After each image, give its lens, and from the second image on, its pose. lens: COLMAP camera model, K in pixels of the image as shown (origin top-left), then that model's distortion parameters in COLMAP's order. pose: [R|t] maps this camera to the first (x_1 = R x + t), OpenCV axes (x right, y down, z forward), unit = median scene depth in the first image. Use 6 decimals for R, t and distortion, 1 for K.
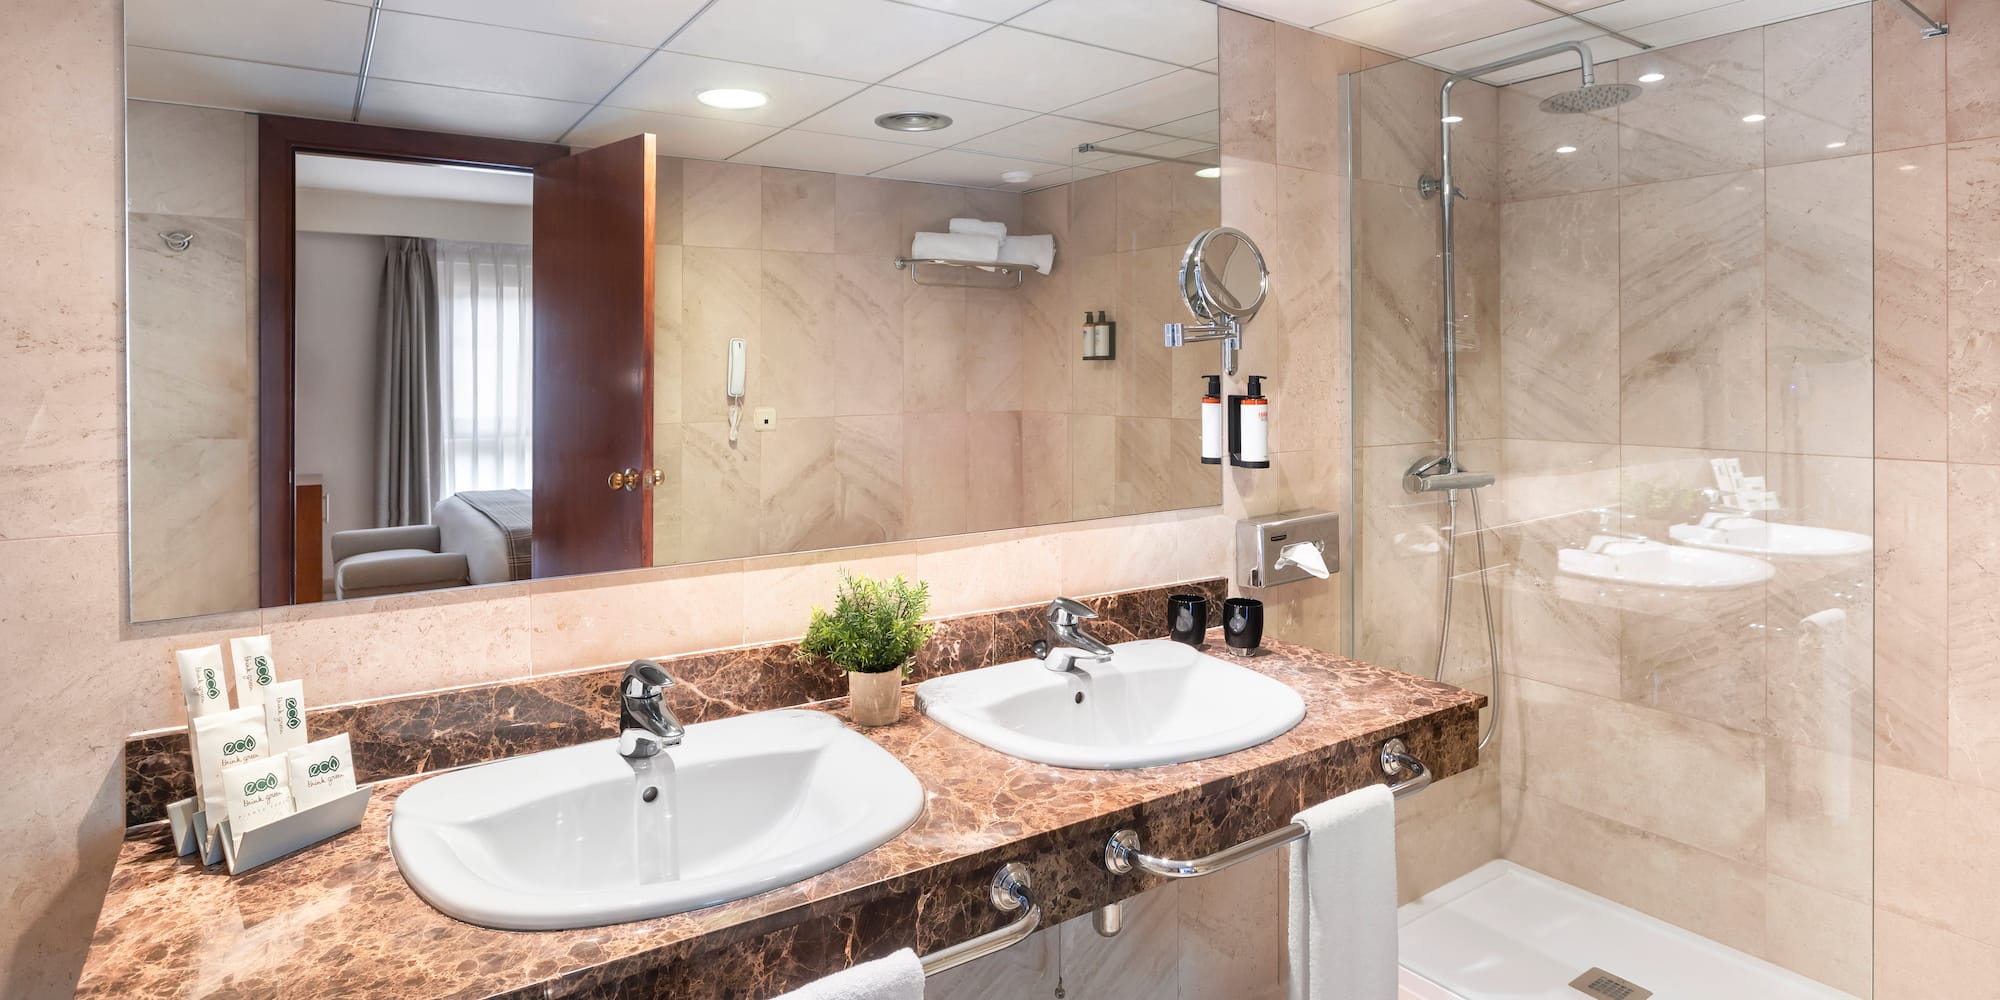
lens RADIAL K [[1047.8, 0, 999.6], [0, 1047.8, 527.5], [0, 0, 1]] dist [0.001517, 0.000276]
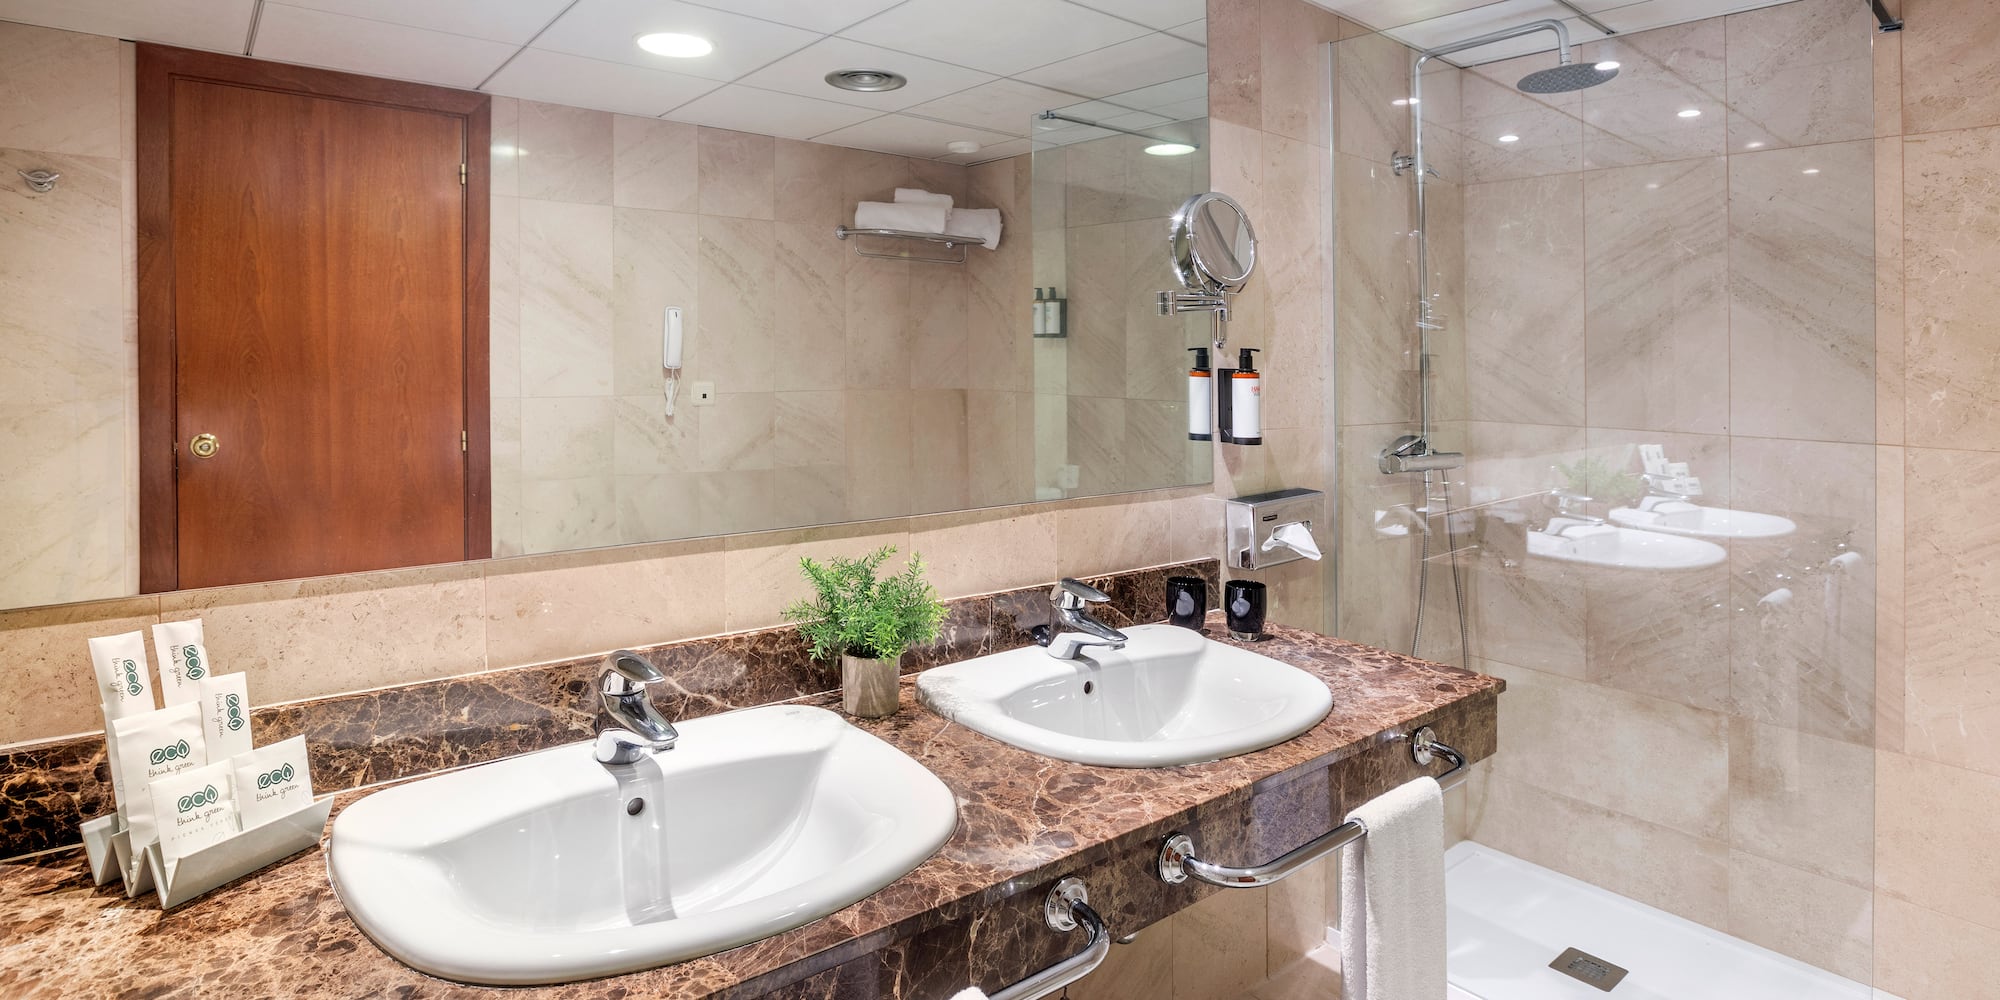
lens RADIAL K [[1035.9, 0, 1001.4], [0, 1035.9, 531.4], [0, 0, 1]] dist [-0.012268, 0.001445]
pose [[0.996015, 0.002325, 0.089152, -0.064908], [-0.003881, 0.999843, 0.017285, 0.006980], [-0.089098, -0.017562, 0.995868, 0.076220]]
